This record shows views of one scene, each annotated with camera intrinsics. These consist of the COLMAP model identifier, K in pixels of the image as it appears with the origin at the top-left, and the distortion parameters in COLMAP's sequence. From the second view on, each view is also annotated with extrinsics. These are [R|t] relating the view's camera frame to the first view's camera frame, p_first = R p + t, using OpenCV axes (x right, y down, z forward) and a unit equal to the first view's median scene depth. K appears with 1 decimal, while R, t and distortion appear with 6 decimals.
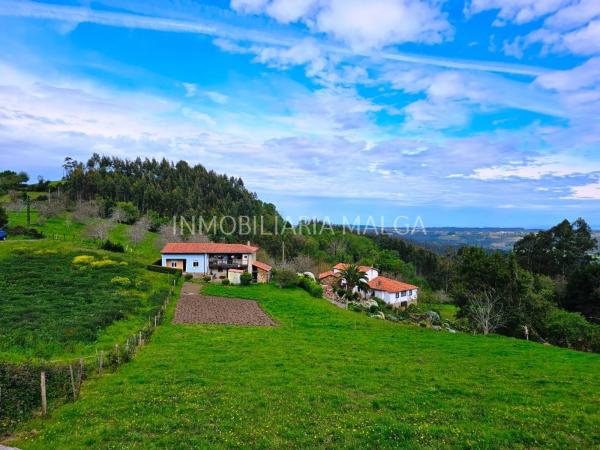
lens RADIAL K [[396.2, 0, 307.9], [0, 396.2, 236.4], [0, 0, 1]] dist [0.040183, -0.006607]
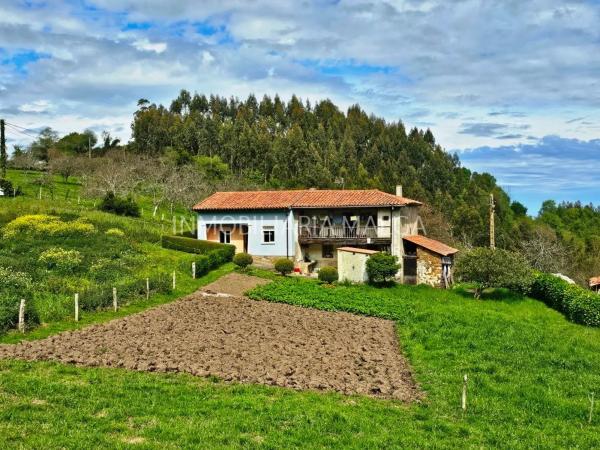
lens RADIAL K [[699.9, 0, 314.1], [0, 699.9, 225.7], [0, 0, 1]] dist [0.153034, -0.003213]
pose [[0.944230, -0.007133, -0.329210, 0.003734], [0.000942, 0.999820, -0.018961, 0.070283], [0.329286, 0.017594, 0.944066, 0.313007]]
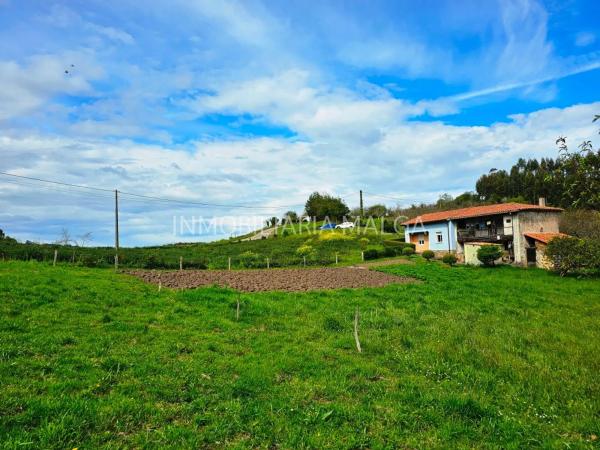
lens RADIAL K [[395.7, 0, 310.3], [0, 395.7, 246.0], [0, 0, 1]] dist [0.040879, -0.004965]
pose [[0.493302, -0.033578, -0.869210, 0.184958], [0.014153, 0.999432, -0.030576, 0.097032], [0.869743, 0.002781, 0.493497, 0.465915]]
